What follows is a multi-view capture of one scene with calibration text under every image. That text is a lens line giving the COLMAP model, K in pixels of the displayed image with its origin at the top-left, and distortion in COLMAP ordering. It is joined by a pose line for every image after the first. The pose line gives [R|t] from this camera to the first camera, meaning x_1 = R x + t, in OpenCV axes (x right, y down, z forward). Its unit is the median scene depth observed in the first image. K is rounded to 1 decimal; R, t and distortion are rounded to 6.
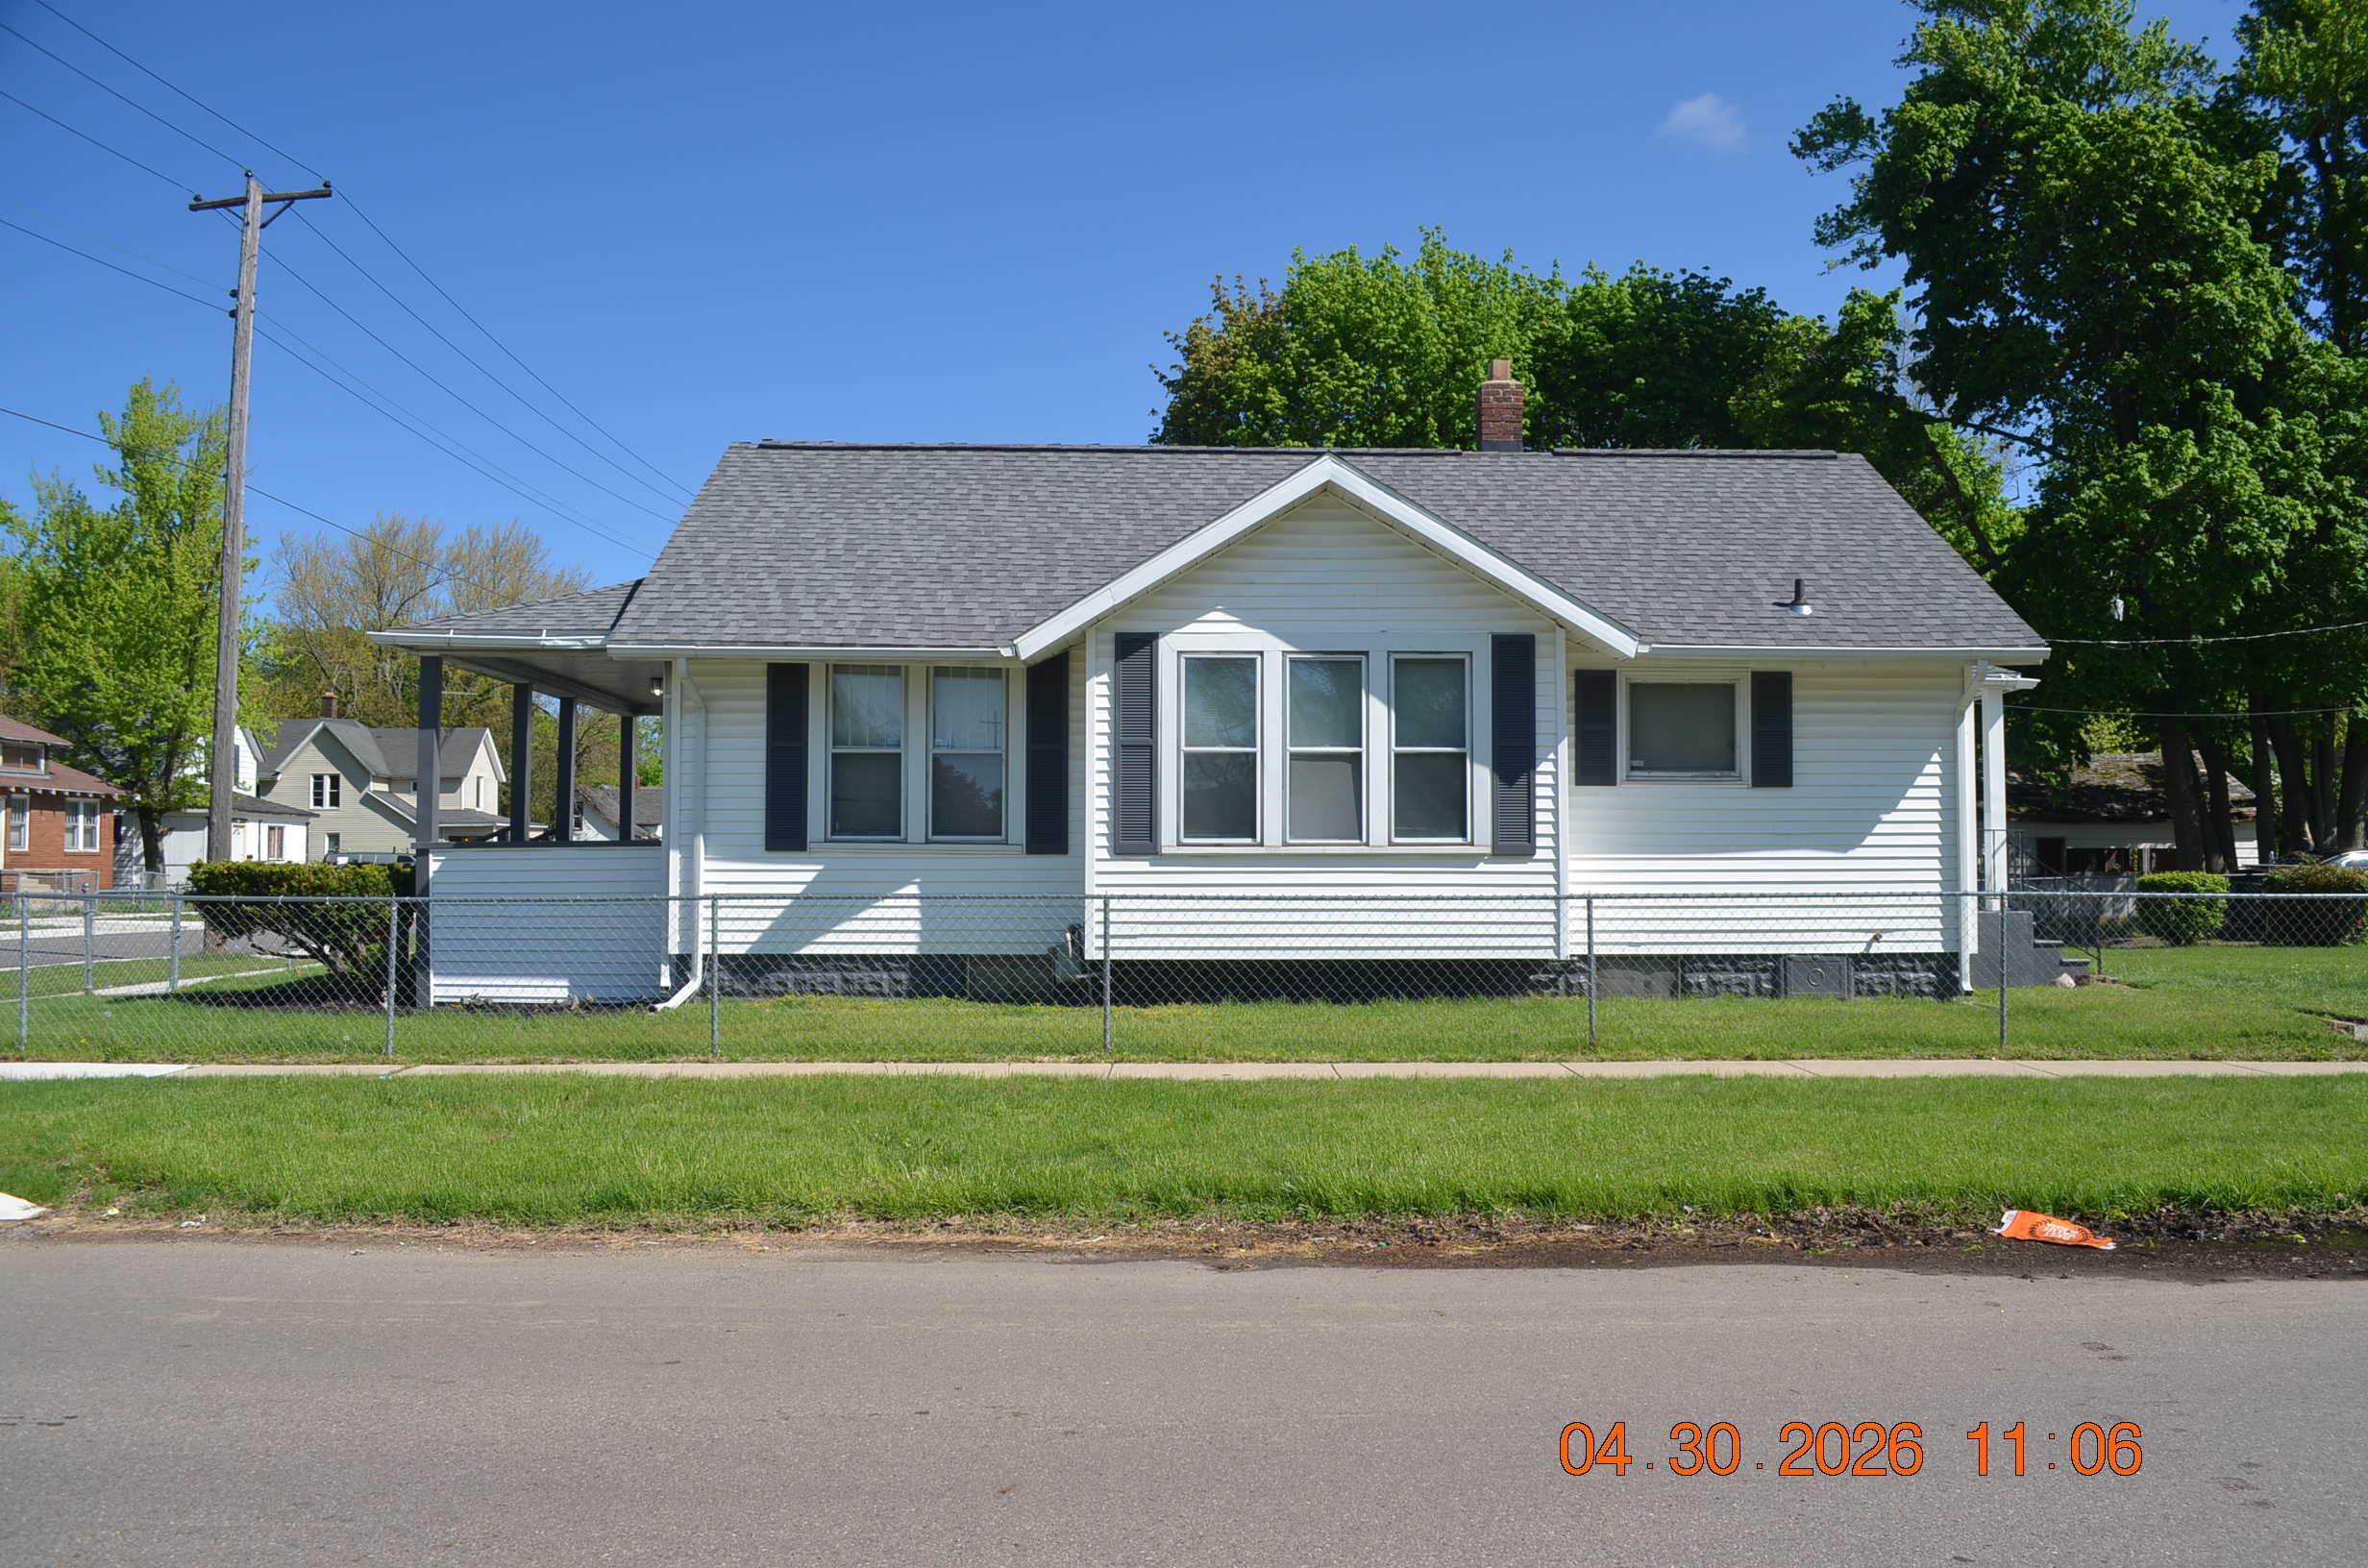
lens RADIAL K [[1822.6, 0, 1197.5], [0, 1822.6, 865.2], [0, 0, 1]] dist [-0.095389, -0.000776]
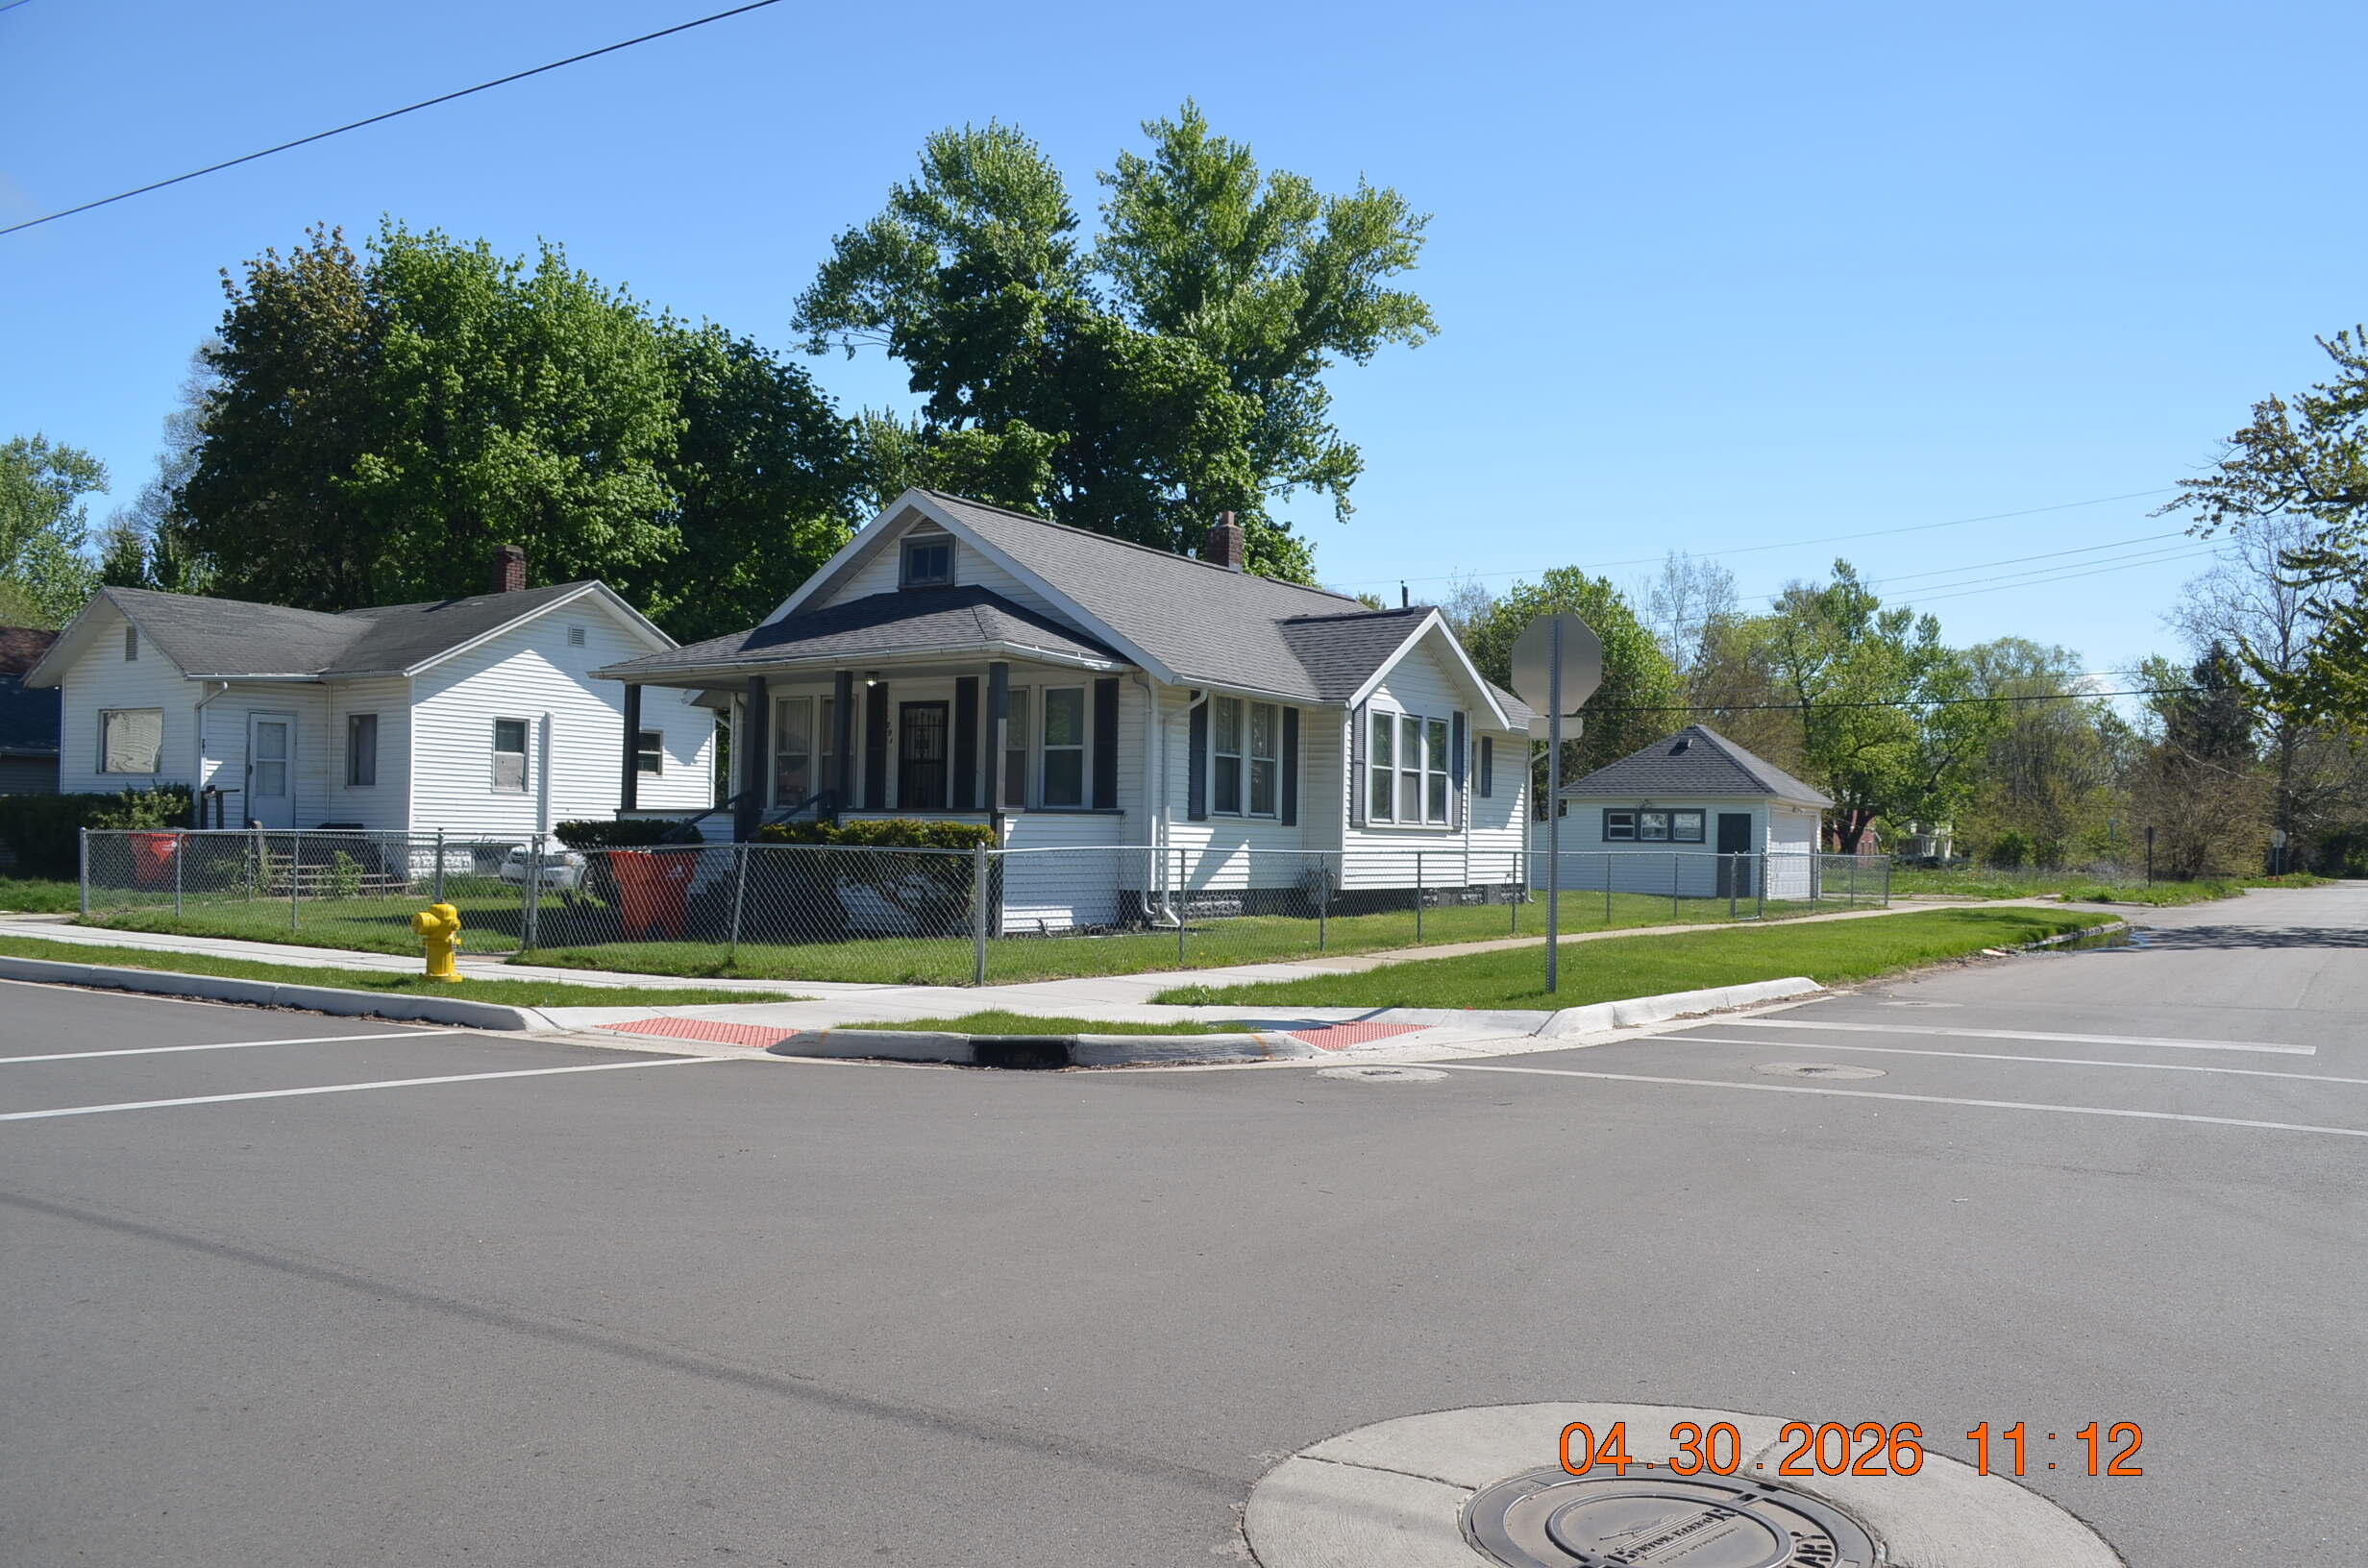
lens RADIAL K [[1822.6, 0, 1197.5], [0, 1822.6, 865.2], [0, 0, 1]] dist [-0.095389, -0.000776]
pose [[0.571570, -0.001036, 0.820552, -1.453742], [-0.015817, 0.999799, 0.012280, 0.010509], [-0.820401, -0.019998, 0.571439, 0.146654]]
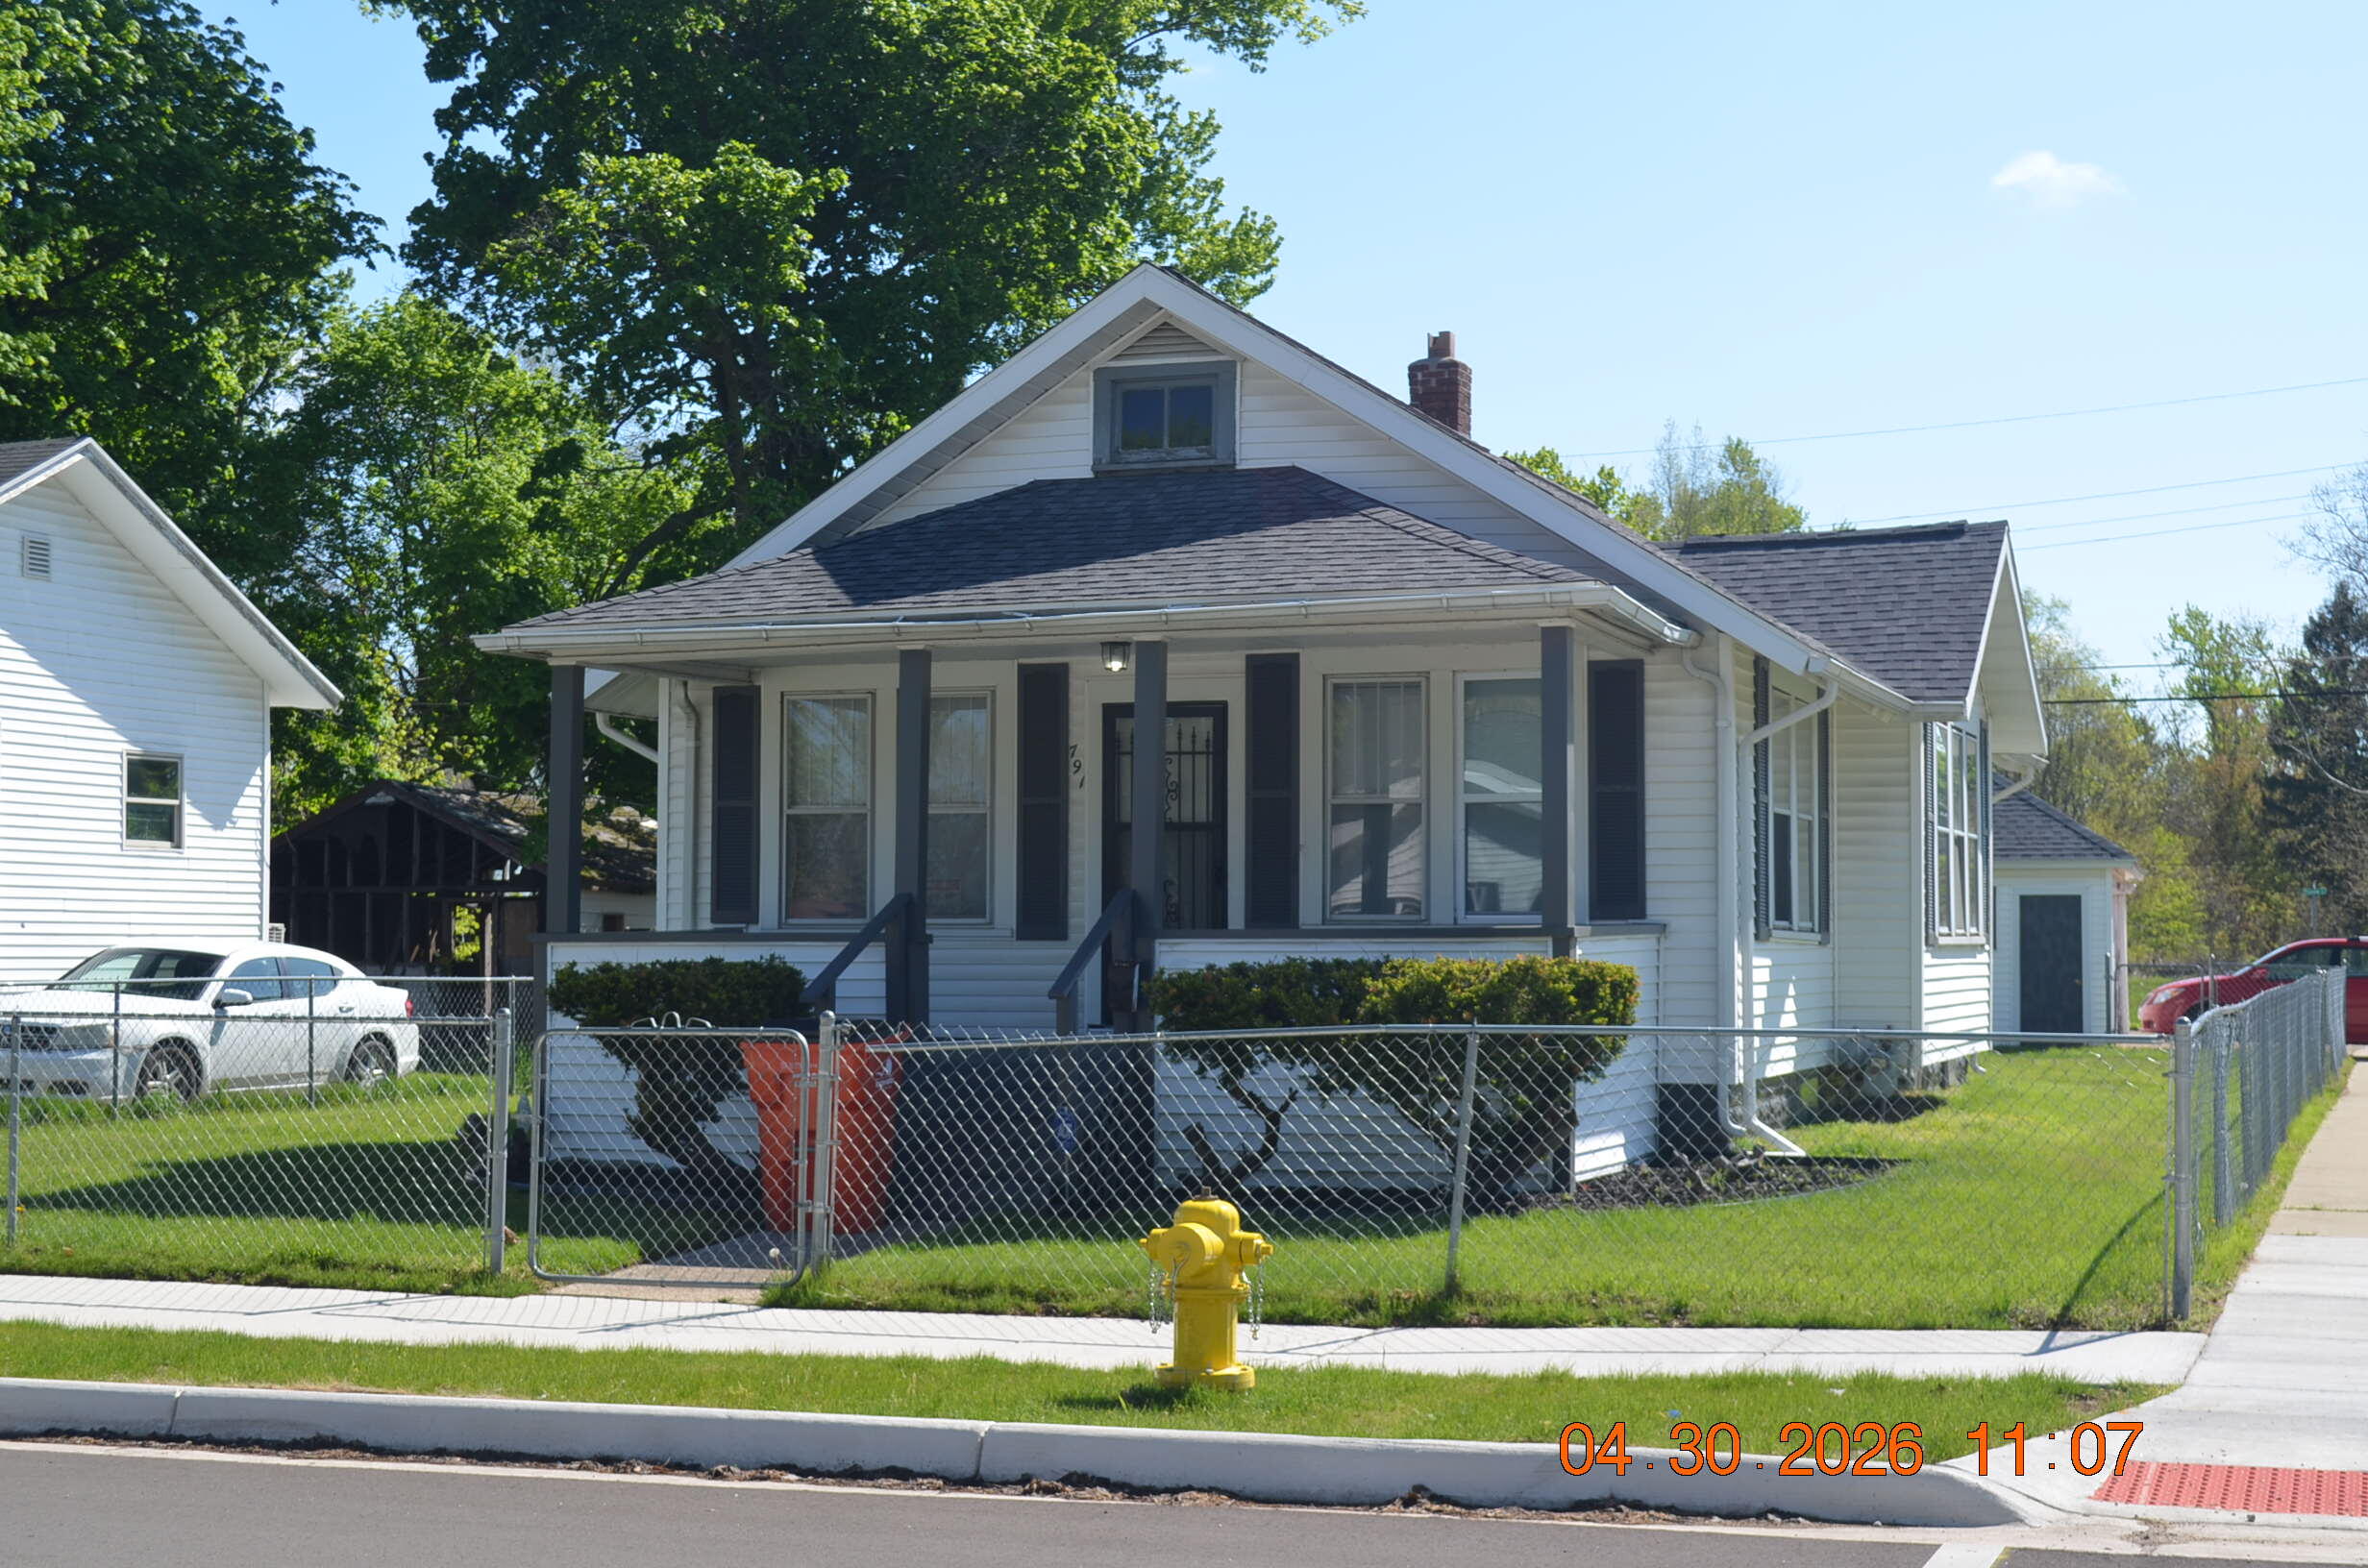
lens RADIAL K [[3296.3, 0, 1286.4], [0, 3296.3, 786.0], [0, 0, 1]] dist [-0.030407, 0.014153]
pose [[0.341226, 0.045408, 0.938884, -1.582660], [0.002027, 0.998795, -0.049042, -0.004882], [-0.939979, 0.018637, 0.340723, 0.721156]]
